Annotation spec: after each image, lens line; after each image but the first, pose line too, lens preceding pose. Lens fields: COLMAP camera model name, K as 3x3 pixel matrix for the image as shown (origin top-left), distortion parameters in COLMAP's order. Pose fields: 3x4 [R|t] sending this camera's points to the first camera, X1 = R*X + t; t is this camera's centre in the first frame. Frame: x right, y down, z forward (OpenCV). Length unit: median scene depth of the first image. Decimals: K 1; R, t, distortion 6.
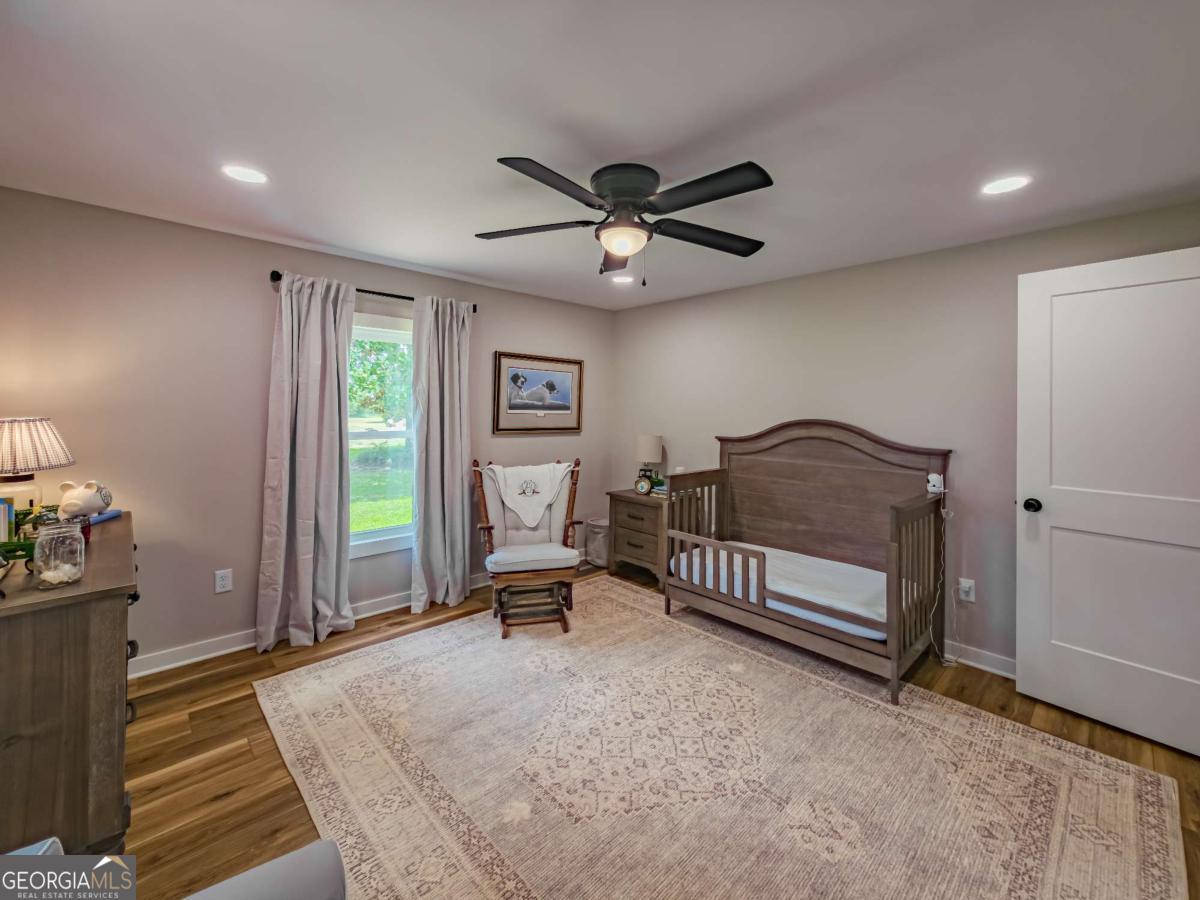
lens RADIAL K [[496.8, 0, 602.5], [0, 496.8, 387.7], [0, 0, 1]] dist [0.001442, 0.000047]
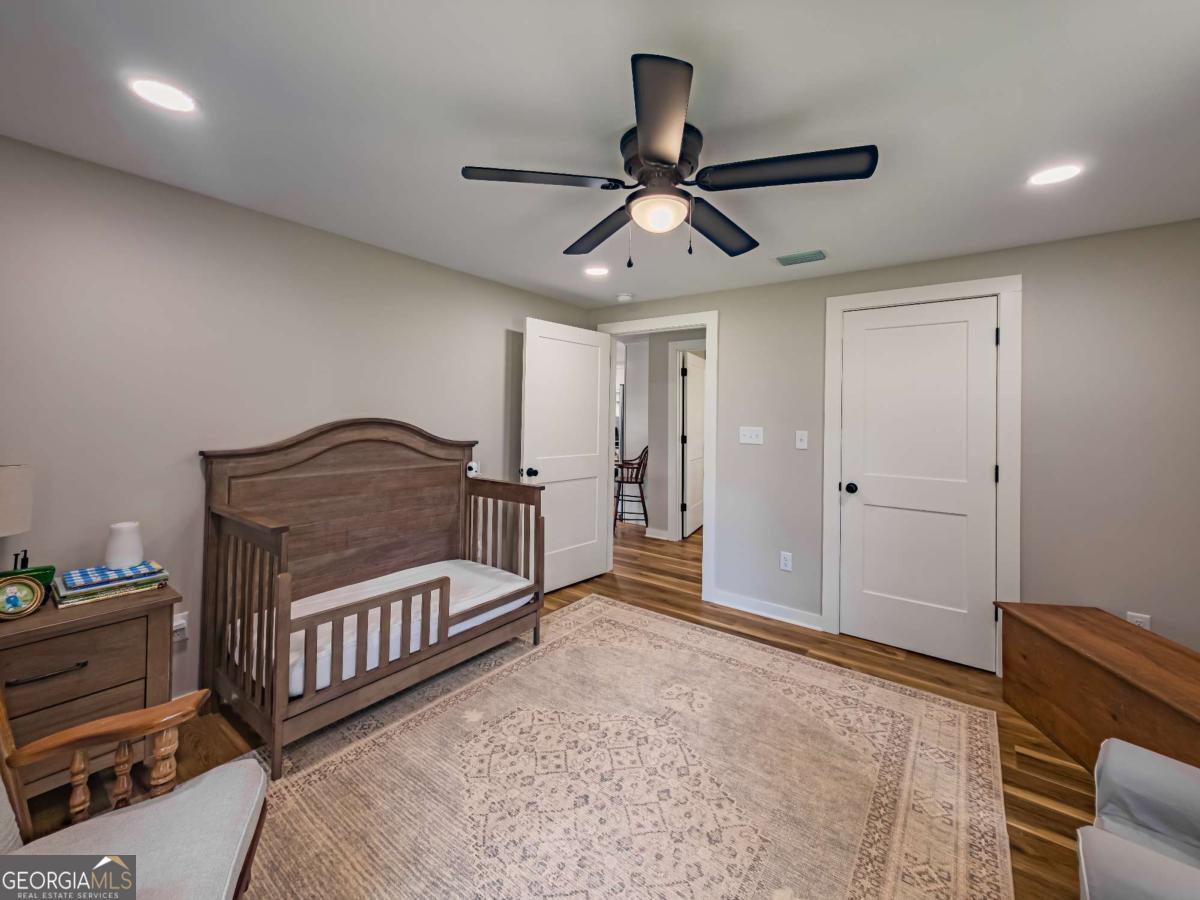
lens RADIAL K [[501.9, 0, 601.0], [0, 501.9, 407.8], [0, 0, 1]] dist [0.000879, 0.000055]
pose [[-0.172859, -0.003178, 0.984942, -0.565376], [-0.062163, 0.998036, -0.007689, 0.033841], [-0.982983, -0.062557, -0.172717, 0.907762]]
